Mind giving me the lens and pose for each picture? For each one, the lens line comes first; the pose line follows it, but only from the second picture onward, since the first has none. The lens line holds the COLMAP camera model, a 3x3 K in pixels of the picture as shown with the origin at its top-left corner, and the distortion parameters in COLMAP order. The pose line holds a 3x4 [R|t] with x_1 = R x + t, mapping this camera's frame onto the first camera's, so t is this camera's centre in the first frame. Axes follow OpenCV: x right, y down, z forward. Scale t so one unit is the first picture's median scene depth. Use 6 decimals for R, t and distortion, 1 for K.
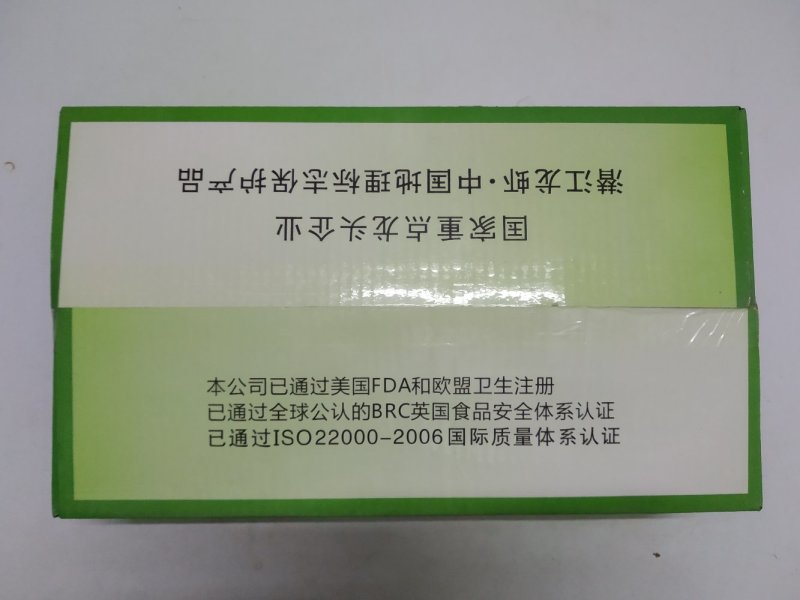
lens RADIAL K [[631.5, 0, 402.4], [0, 631.5, 303.0], [0, 0, 1]] dist [0.124234, -0.325909]
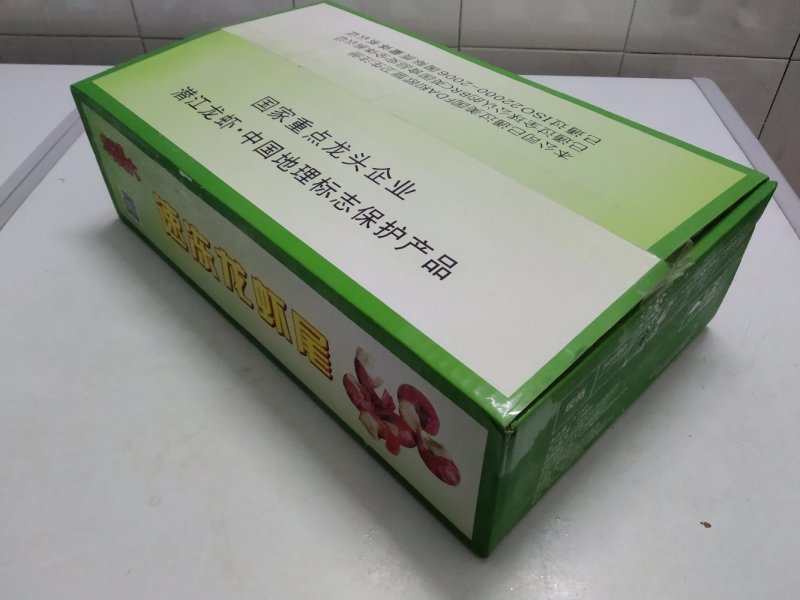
lens RADIAL K [[631.5, 0, 402.4], [0, 631.5, 303.0], [0, 0, 1]] dist [0.124234, -0.325909]
pose [[-0.683434, -0.512667, 0.519703, -0.758626], [0.729047, -0.442729, 0.521997, -0.688110], [-0.037523, 0.735638, 0.676334, 0.484766]]
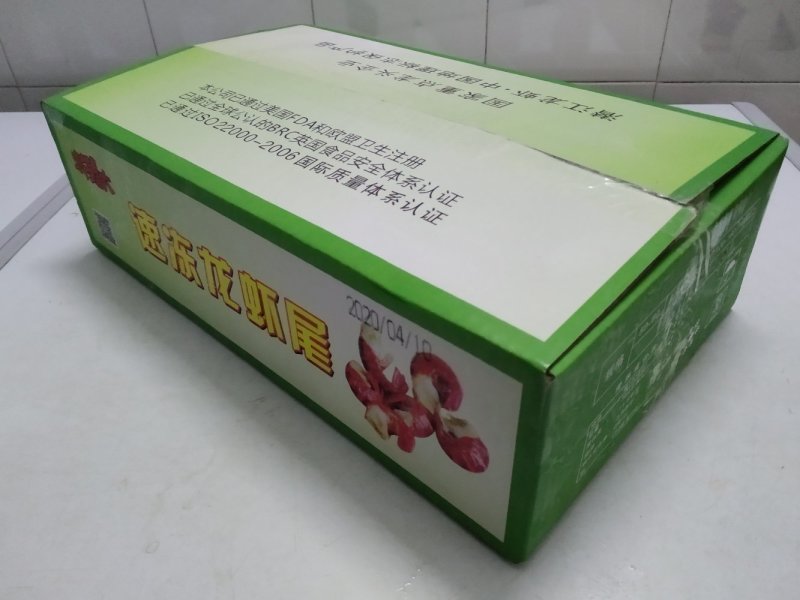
lens RADIAL K [[631.5, 0, 402.4], [0, 631.5, 303.0], [0, 0, 1]] dist [0.124234, -0.325909]
pose [[0.726793, 0.388965, -0.566108, 0.775340], [-0.681467, 0.511399, -0.523520, 0.691667], [0.085876, 0.766275, 0.636748, 0.578390]]
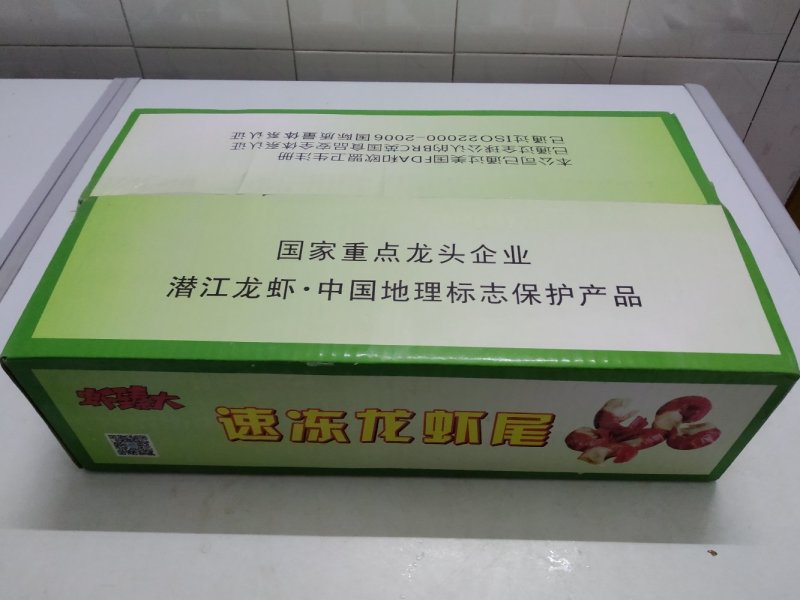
lens RADIAL K [[631.5, 0, 402.4], [0, 631.5, 303.0], [0, 0, 1]] dist [0.124234, -0.325909]
pose [[-0.999646, -0.024641, 0.009990, -0.011530], [0.024455, -0.704568, 0.709215, -0.882712], [-0.010437, 0.709209, 0.704921, 0.351722]]
